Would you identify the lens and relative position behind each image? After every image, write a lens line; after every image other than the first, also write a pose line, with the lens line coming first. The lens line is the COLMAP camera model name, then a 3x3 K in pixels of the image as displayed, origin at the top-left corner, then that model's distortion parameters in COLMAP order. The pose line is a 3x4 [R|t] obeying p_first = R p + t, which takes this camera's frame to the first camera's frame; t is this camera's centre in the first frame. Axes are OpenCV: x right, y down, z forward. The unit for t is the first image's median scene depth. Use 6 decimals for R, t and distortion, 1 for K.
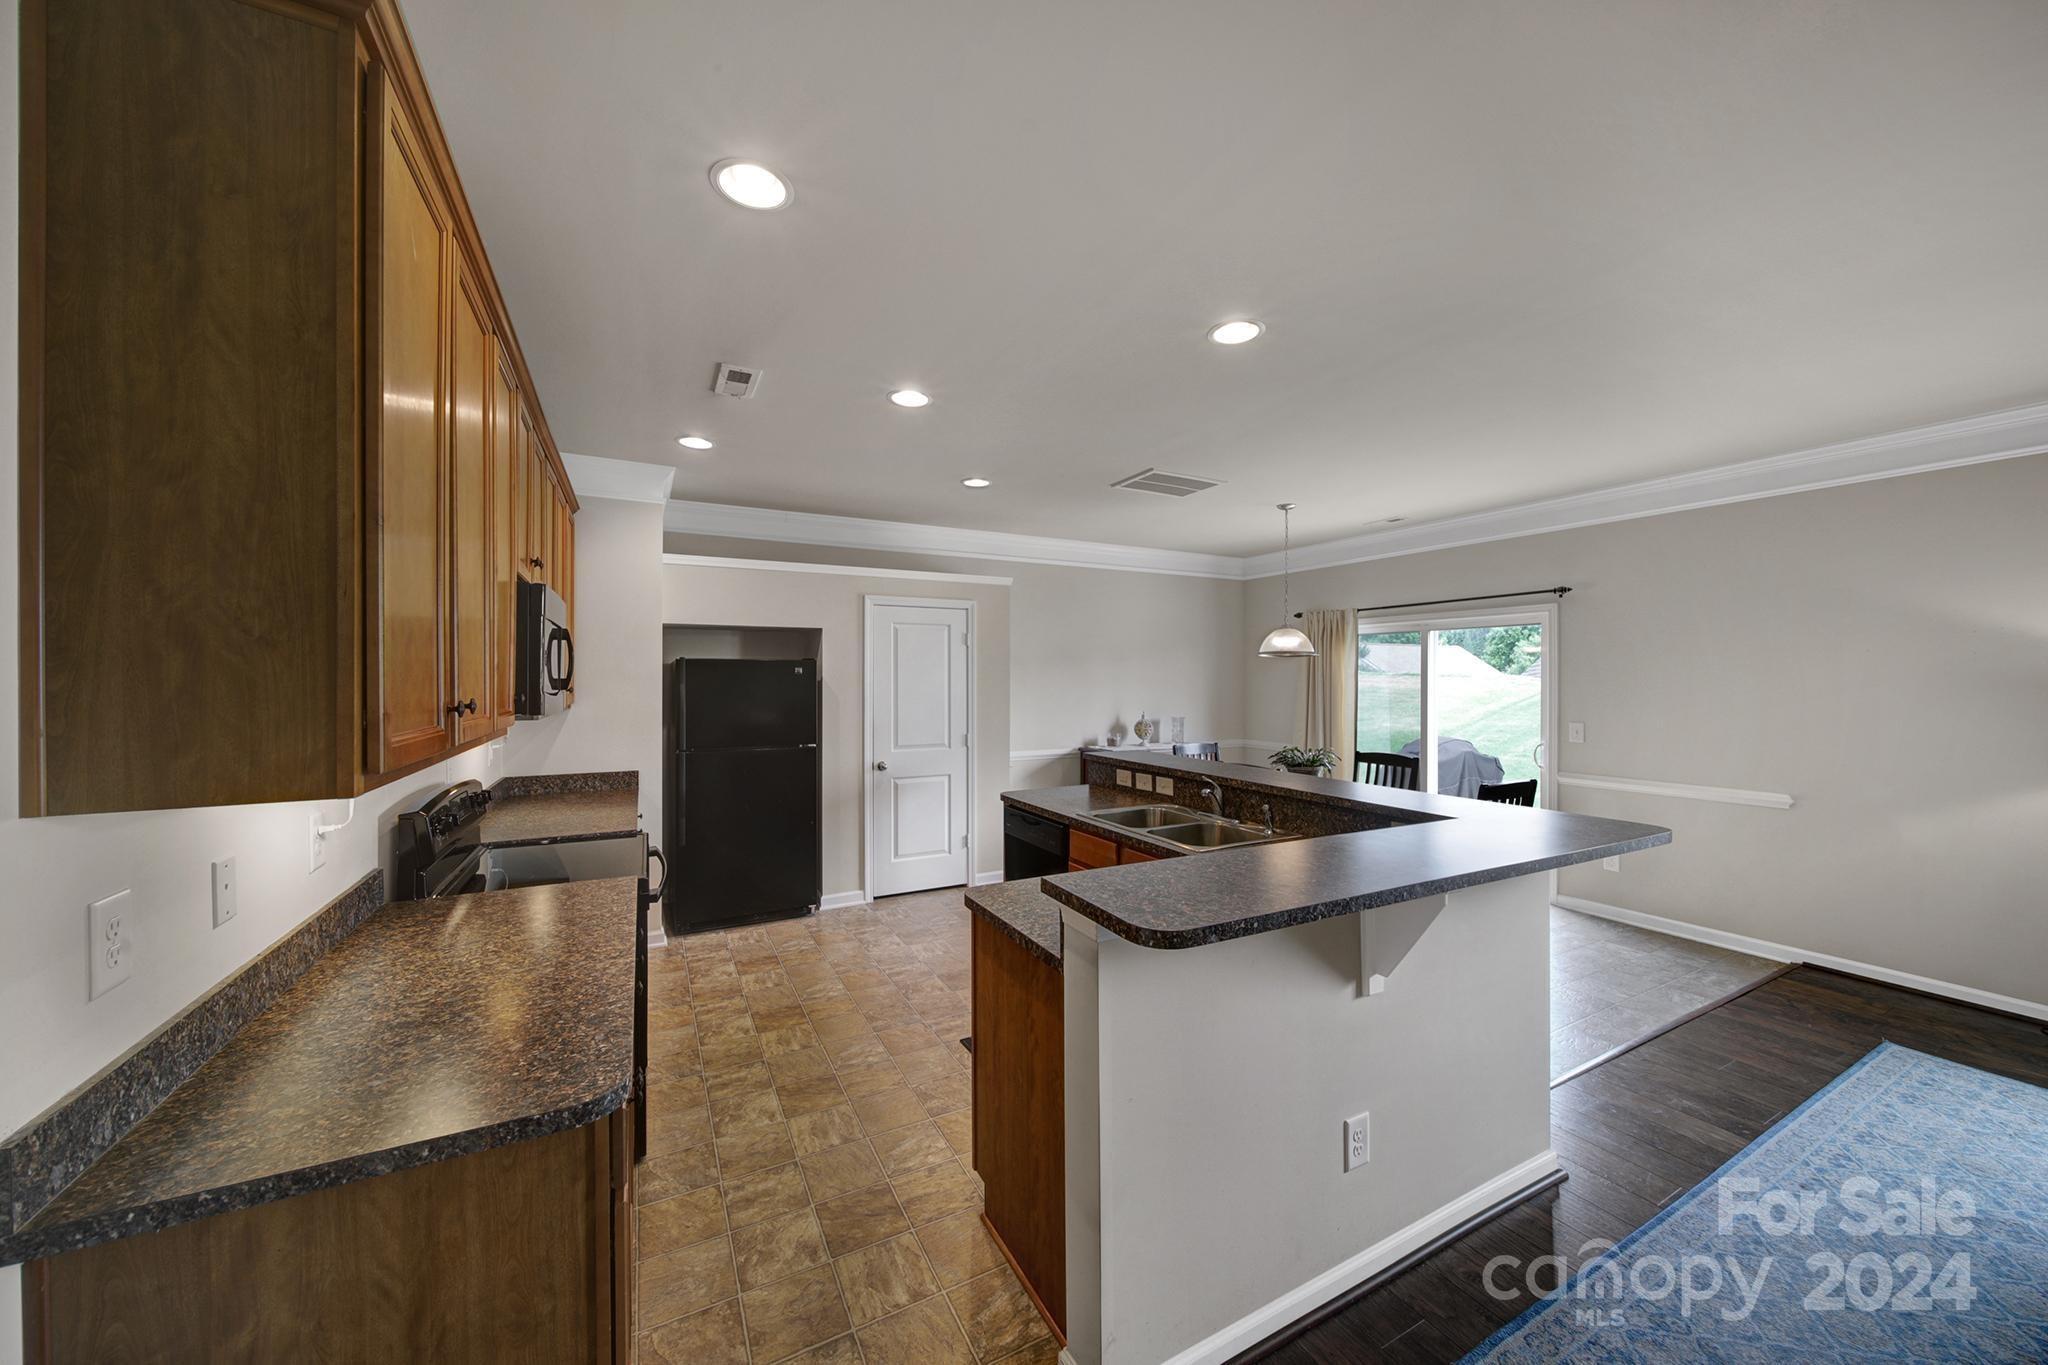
lens RADIAL K [[719.6, 0, 1019.2], [0, 719.6, 678.8], [0, 0, 1]] dist [0.000414, -0.001436]
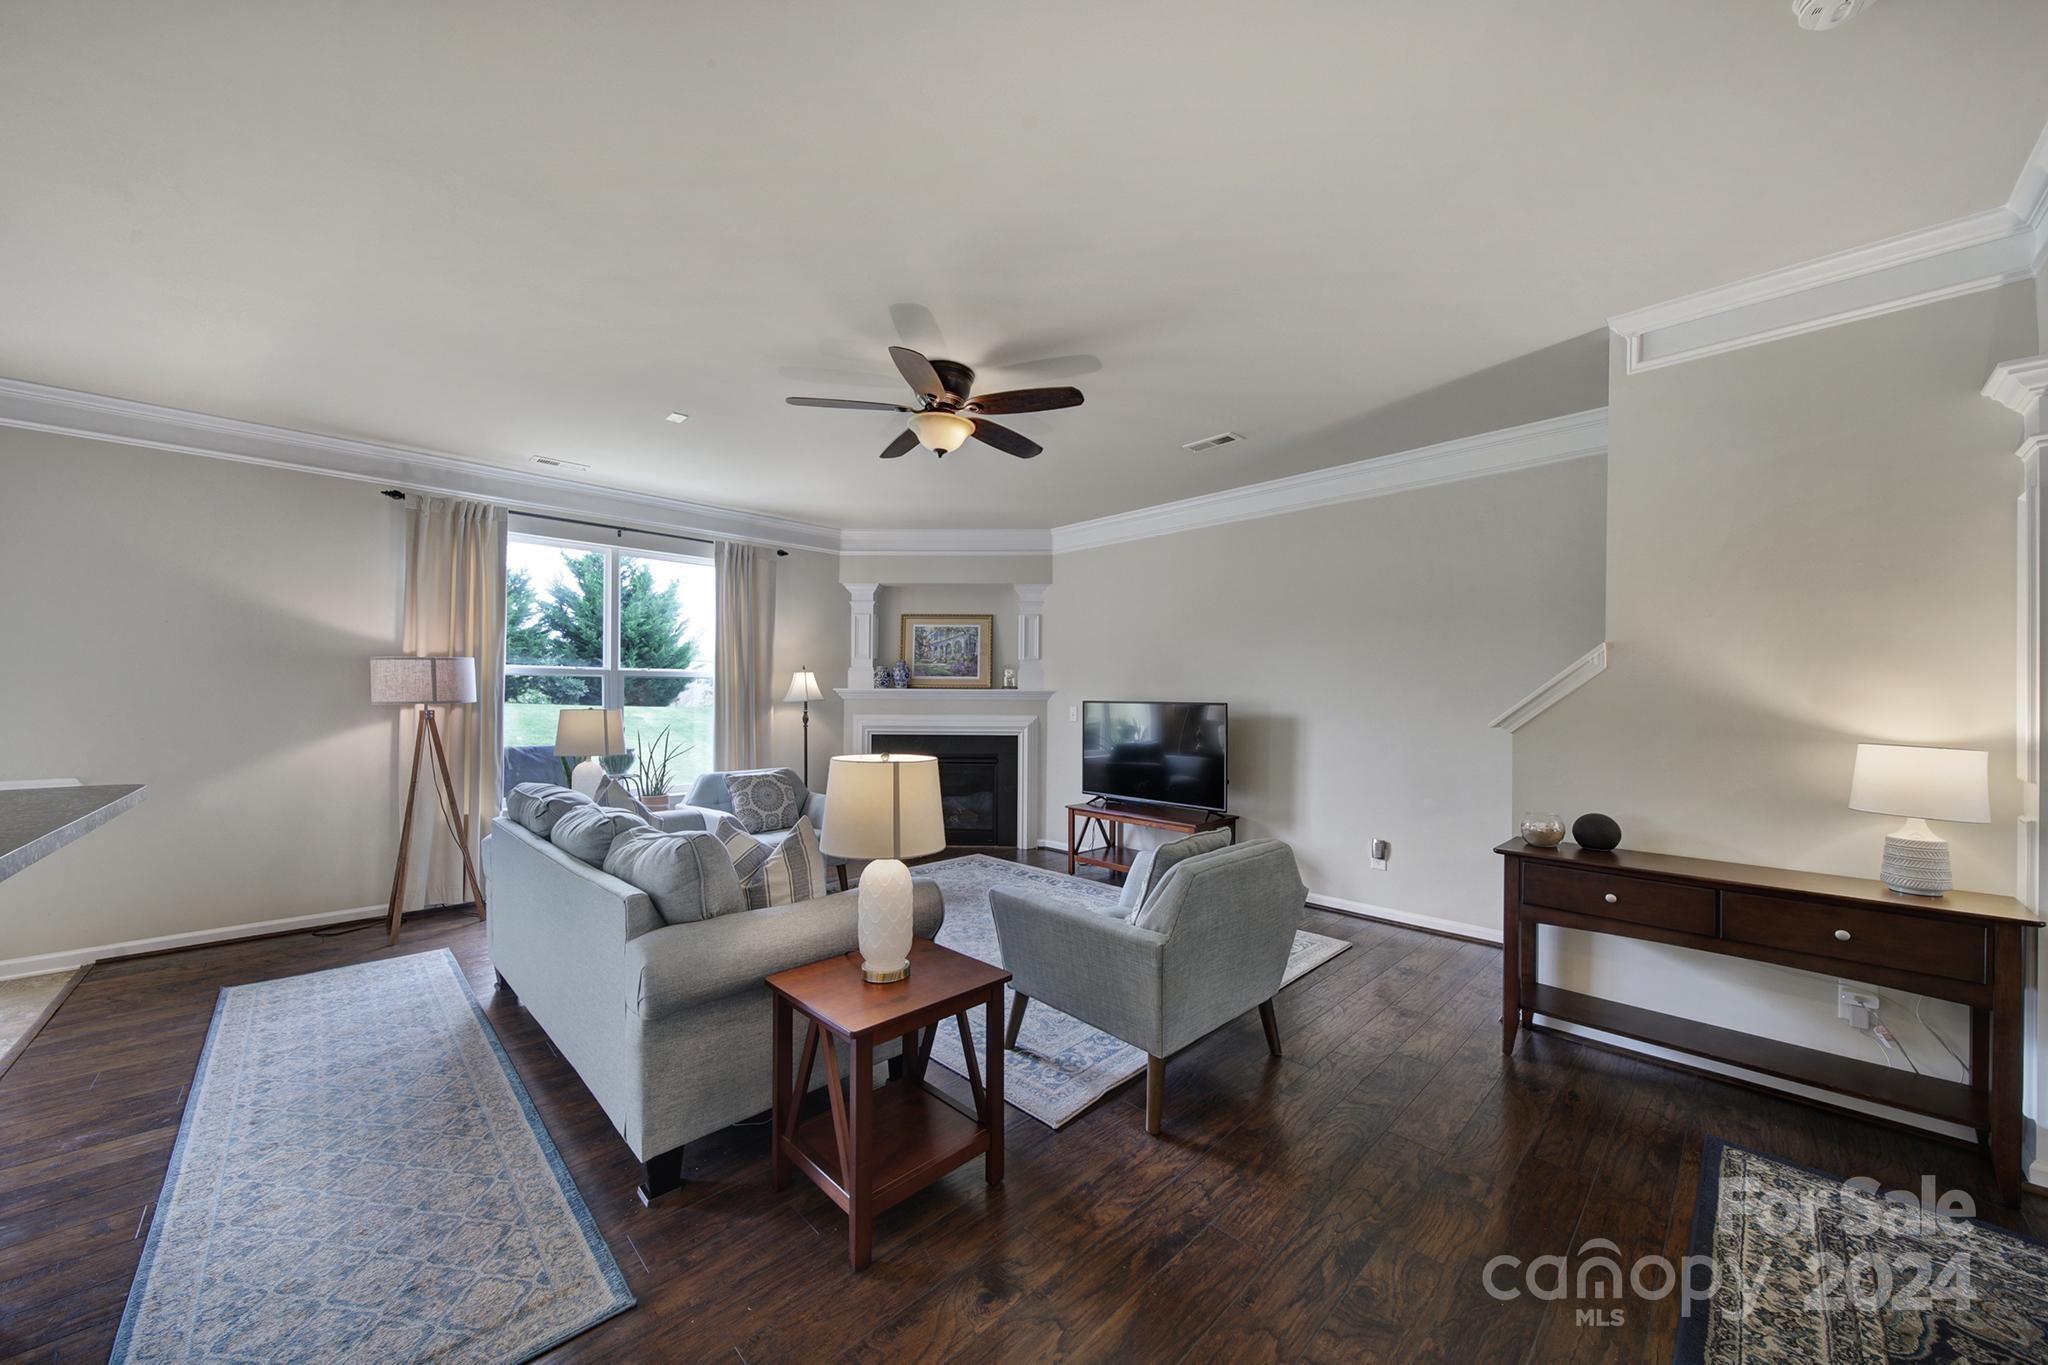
lens RADIAL K [[725.7, 0, 1014.1], [0, 725.7, 699.9], [0, 0, 1]] dist [-0.001778, -0.000119]
pose [[-0.278837, -0.006741, 0.960315, -0.134316], [-0.003588, 0.999976, 0.005977, 0.072787], [-0.960332, -0.001779, -0.278854, 0.184294]]
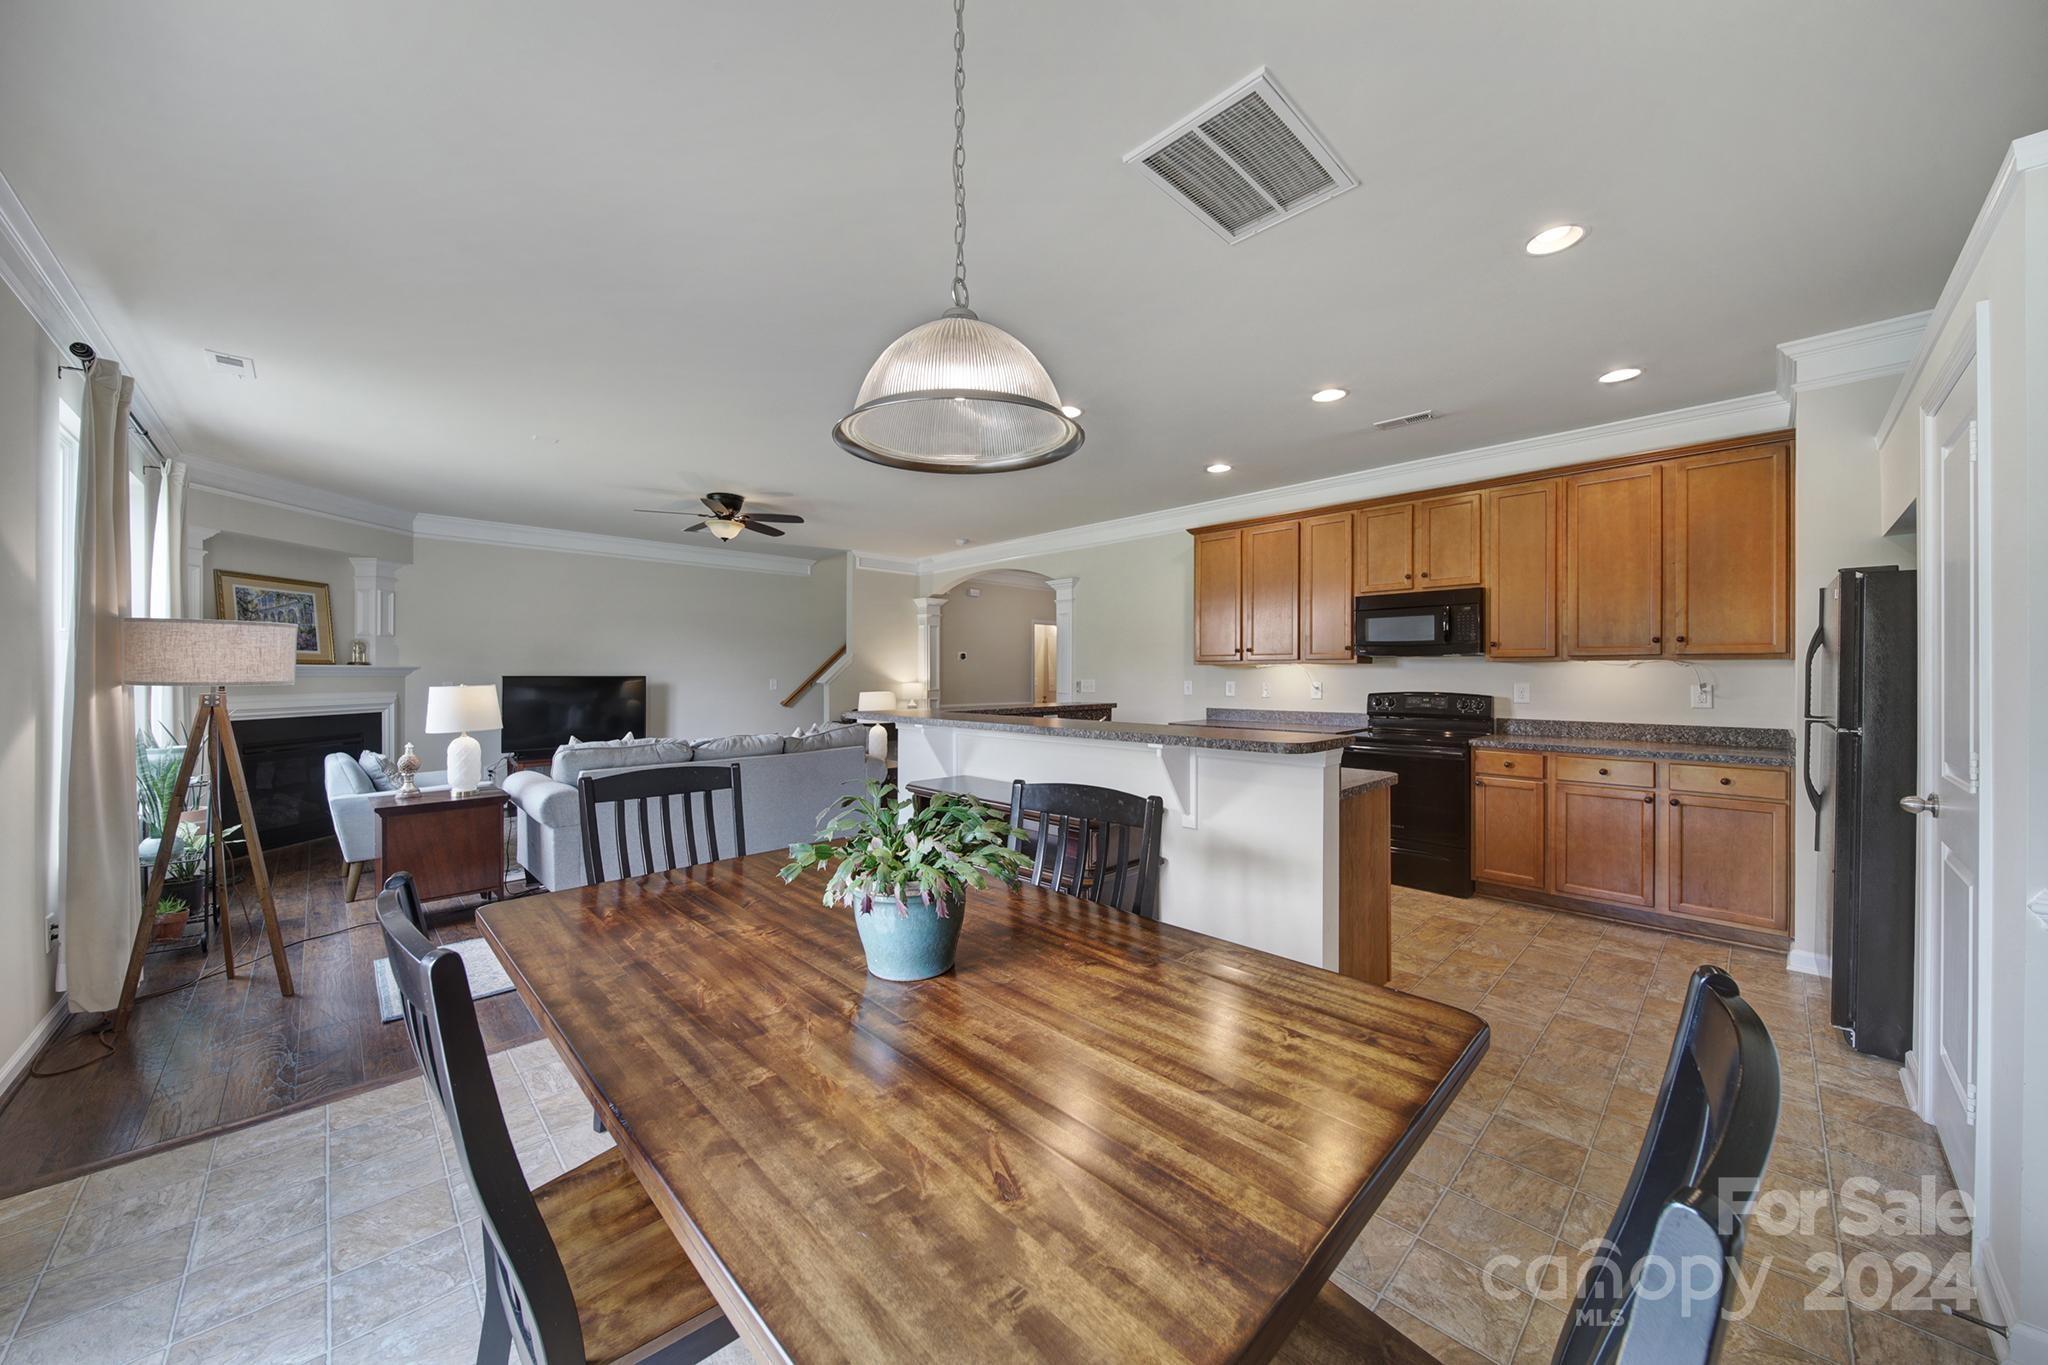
lens RADIAL K [[722.7, 0, 1016.8], [0, 722.7, 671.9], [0, 0, 1]] dist [-0.000563, 0.000054]
pose [[-0.960136, -0.000434, -0.279533, 0.718732], [0.000074, 0.999998, -0.001806, 0.077520], [0.279534, -0.001754, -0.960134, 2.119867]]
